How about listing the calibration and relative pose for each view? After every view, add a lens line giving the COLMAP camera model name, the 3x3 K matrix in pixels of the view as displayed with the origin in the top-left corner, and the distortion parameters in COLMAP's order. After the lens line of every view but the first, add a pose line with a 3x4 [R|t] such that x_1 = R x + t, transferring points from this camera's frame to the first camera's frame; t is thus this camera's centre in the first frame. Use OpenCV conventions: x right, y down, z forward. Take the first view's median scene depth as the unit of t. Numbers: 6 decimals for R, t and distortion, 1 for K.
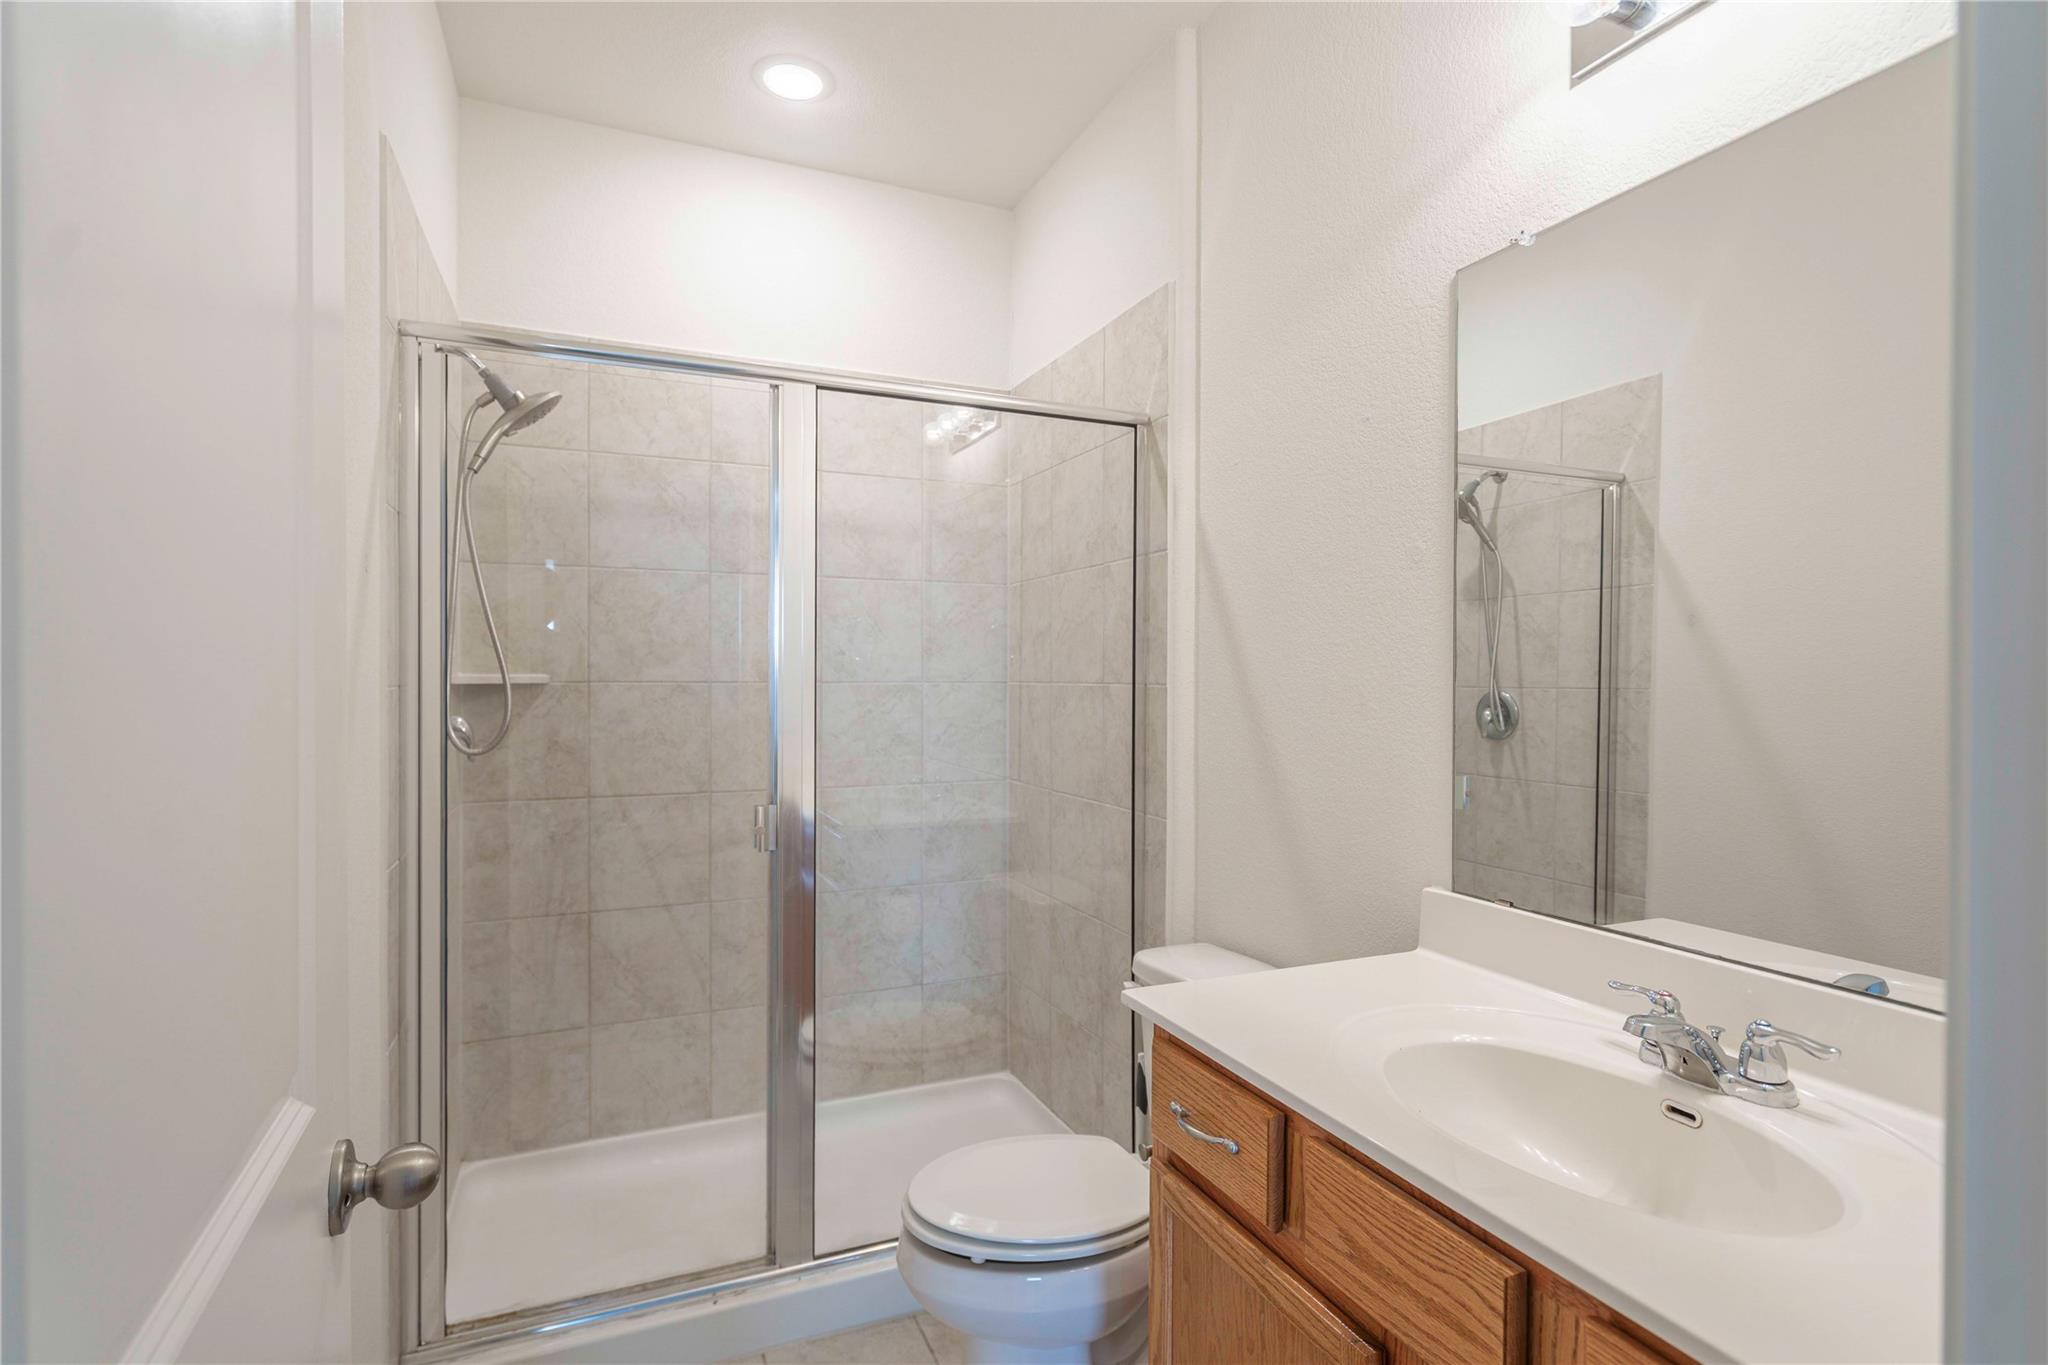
lens RADIAL K [[969.9, 0, 1024.0], [0, 969.9, 682.5], [0, 0, 1]] dist [-0.001247, -0.000131]
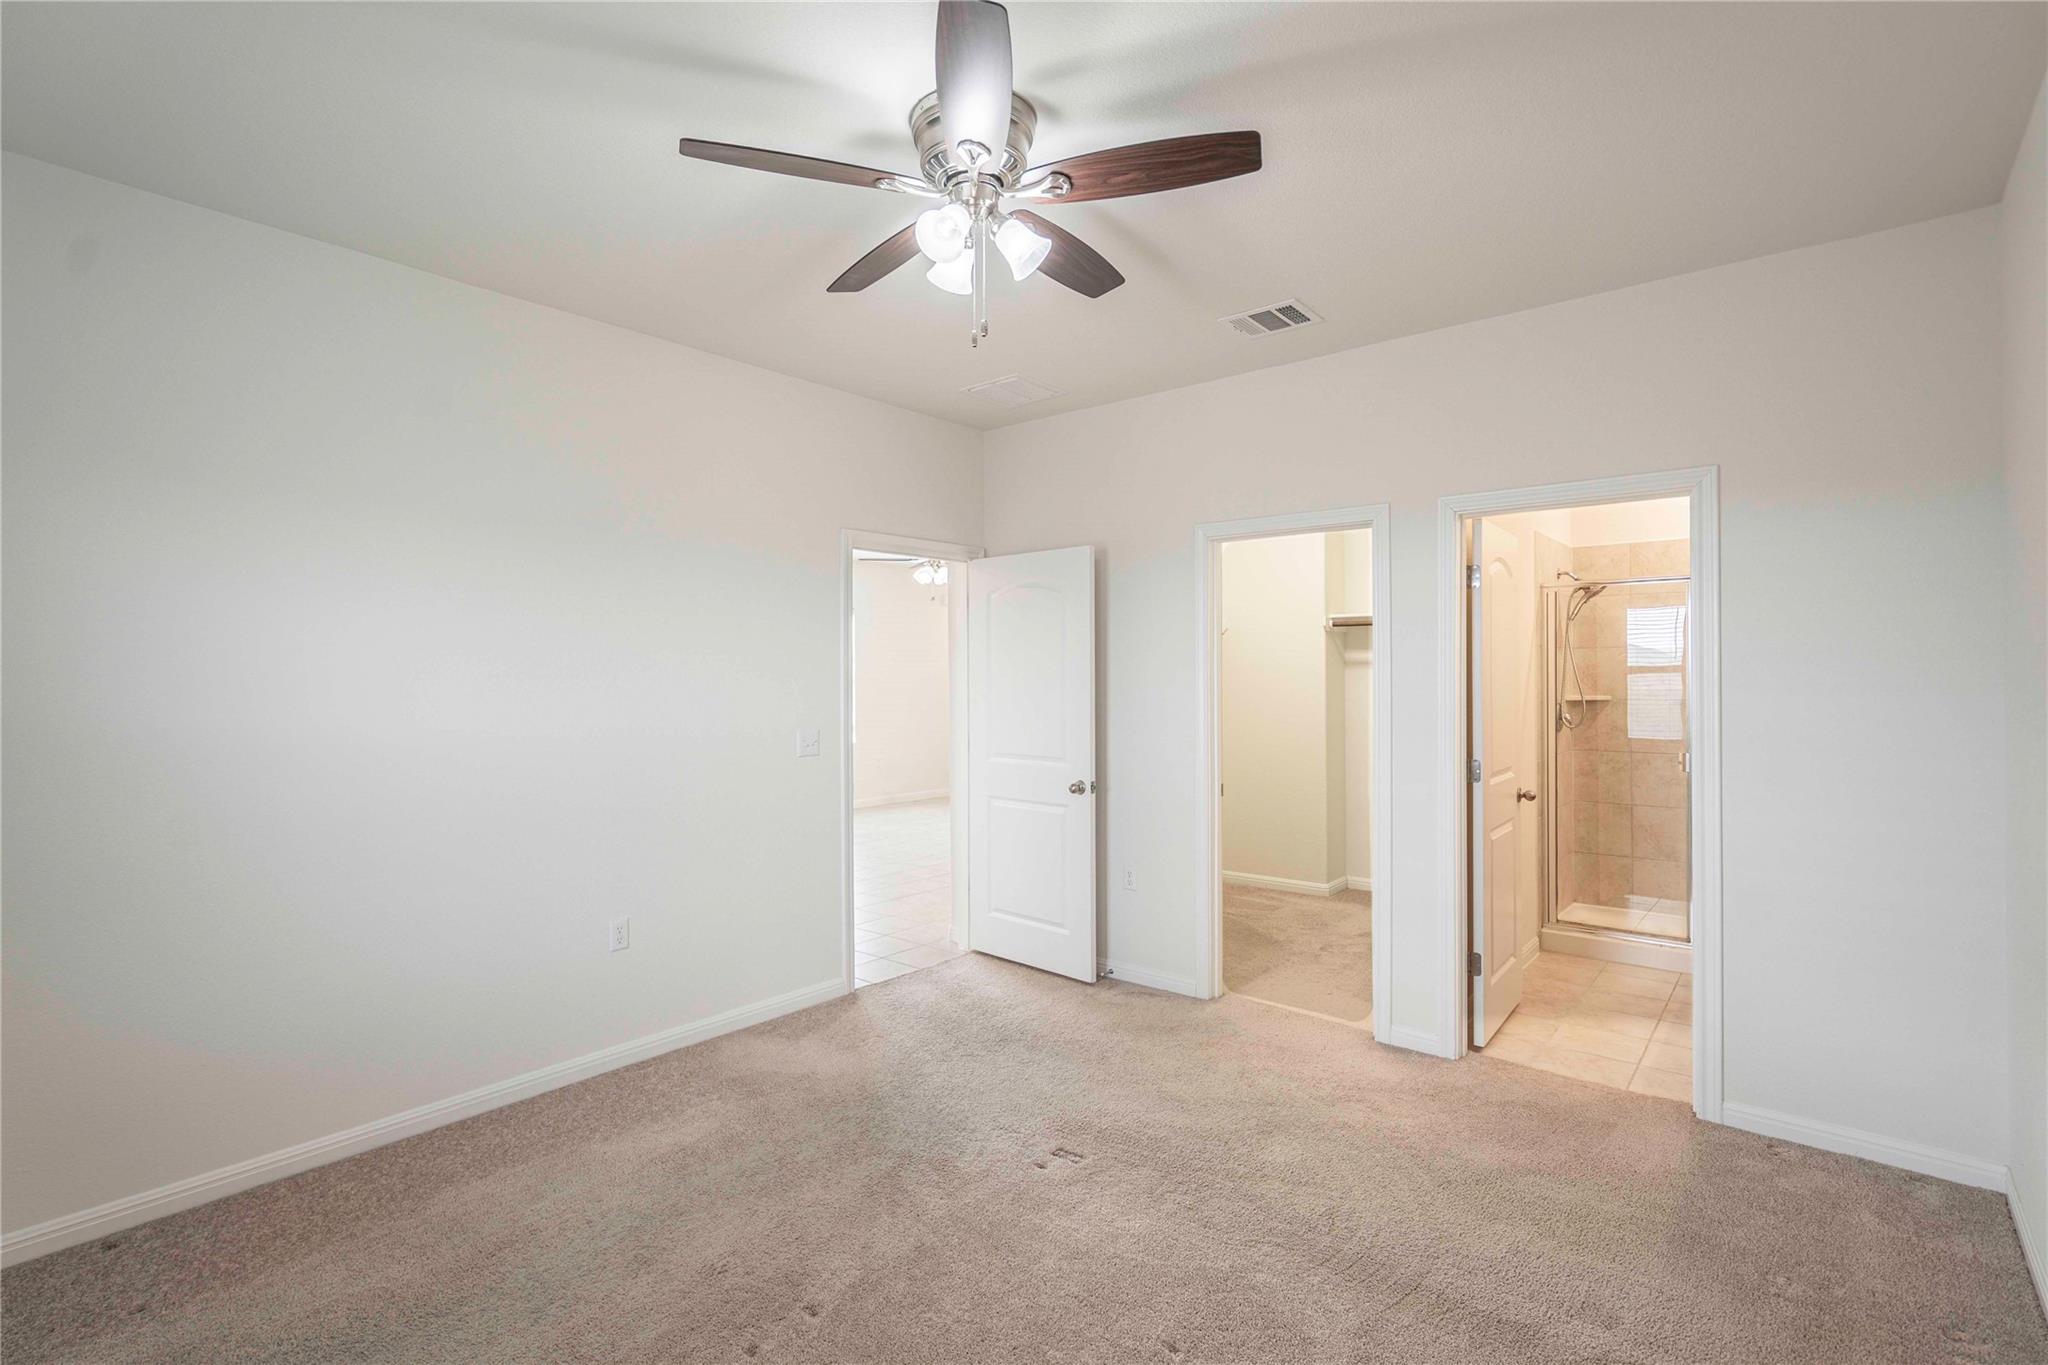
lens RADIAL K [[969.9, 0, 1024.0], [0, 969.9, 682.5], [0, 0, 1]] dist [-0.001247, -0.000131]
pose [[0.444336, -0.006264, -0.895838, 1.081306], [-0.005087, 0.999942, -0.009515, -0.013606], [0.895846, 0.008785, 0.444278, -1.439093]]
